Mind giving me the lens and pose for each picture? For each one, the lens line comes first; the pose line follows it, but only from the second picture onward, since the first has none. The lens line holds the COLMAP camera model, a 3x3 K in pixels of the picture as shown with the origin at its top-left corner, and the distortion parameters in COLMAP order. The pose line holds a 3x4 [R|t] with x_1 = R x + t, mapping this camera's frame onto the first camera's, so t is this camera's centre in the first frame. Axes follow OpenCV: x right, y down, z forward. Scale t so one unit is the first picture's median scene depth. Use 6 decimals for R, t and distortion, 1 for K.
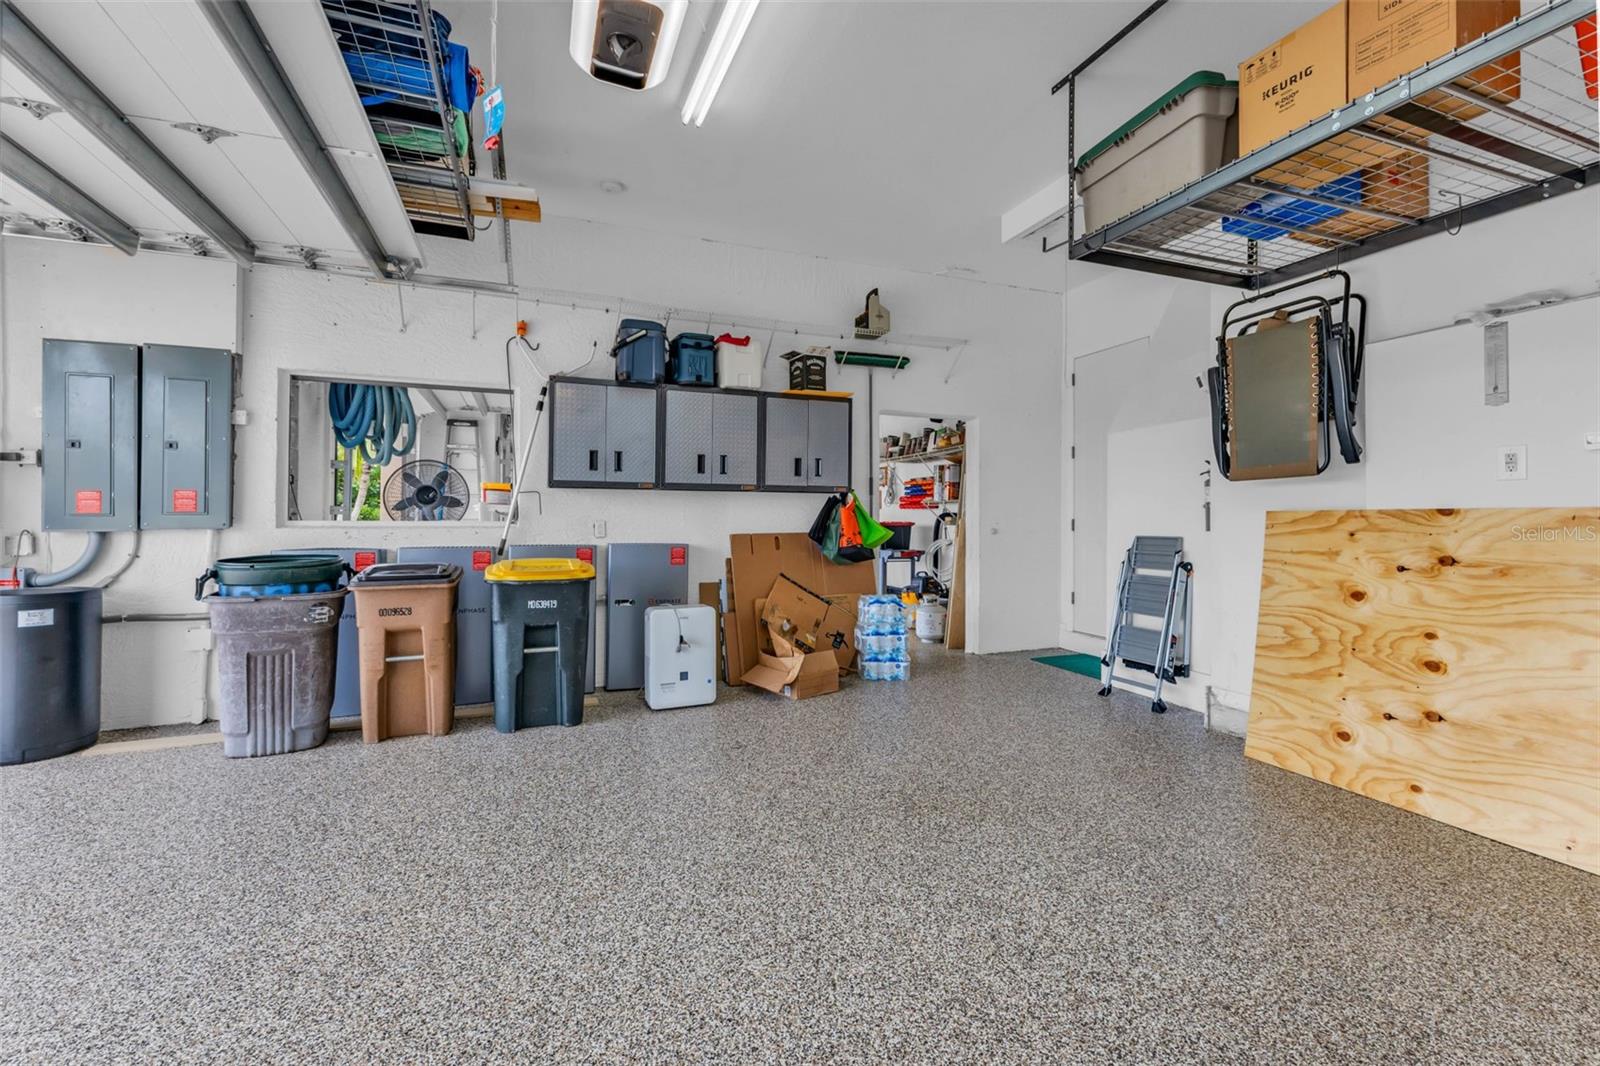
lens RADIAL K [[692.4, 0, 802.0], [0, 692.4, 514.1], [0, 0, 1]] dist [0.006161, -0.000708]
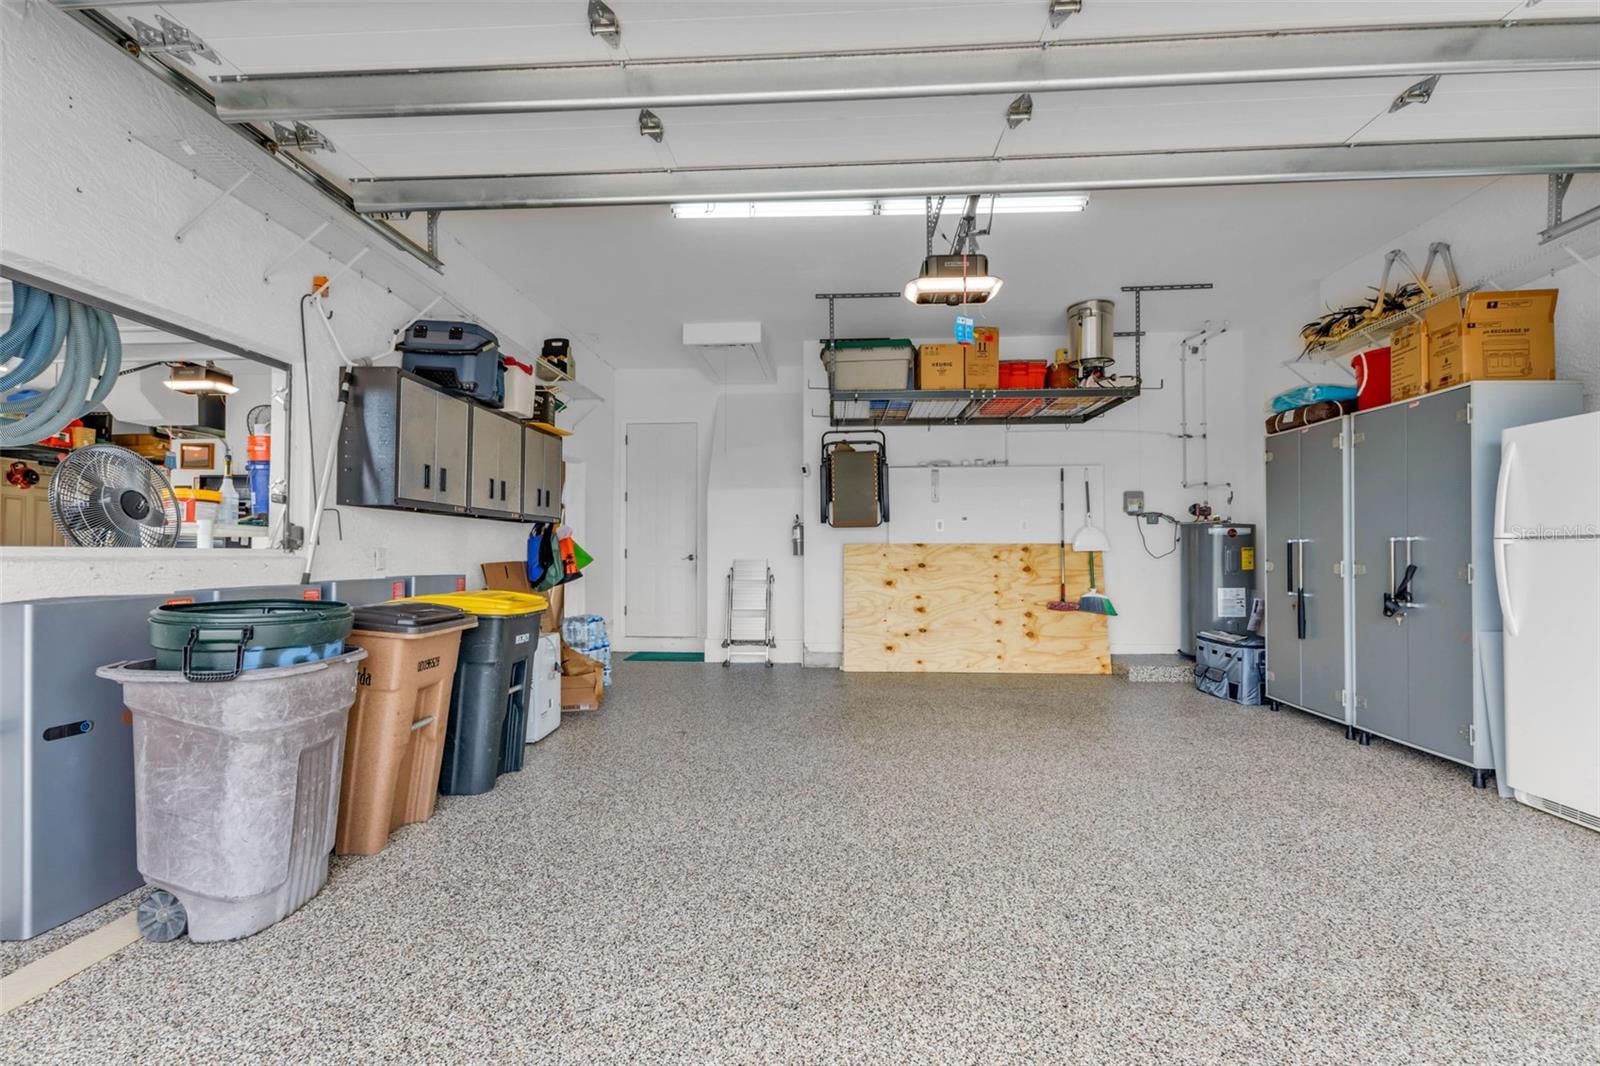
lens RADIAL K [[709.0, 0, 800.0], [0, 709.0, 533.0], [0, 0, 1]] dist [0.004890, 0.000152]
pose [[0.413568, 0.022013, 0.910207, -1.255283], [-0.006449, 0.999753, -0.021249, 0.009238], [-0.910451, 0.002918, 0.413607, 0.320342]]
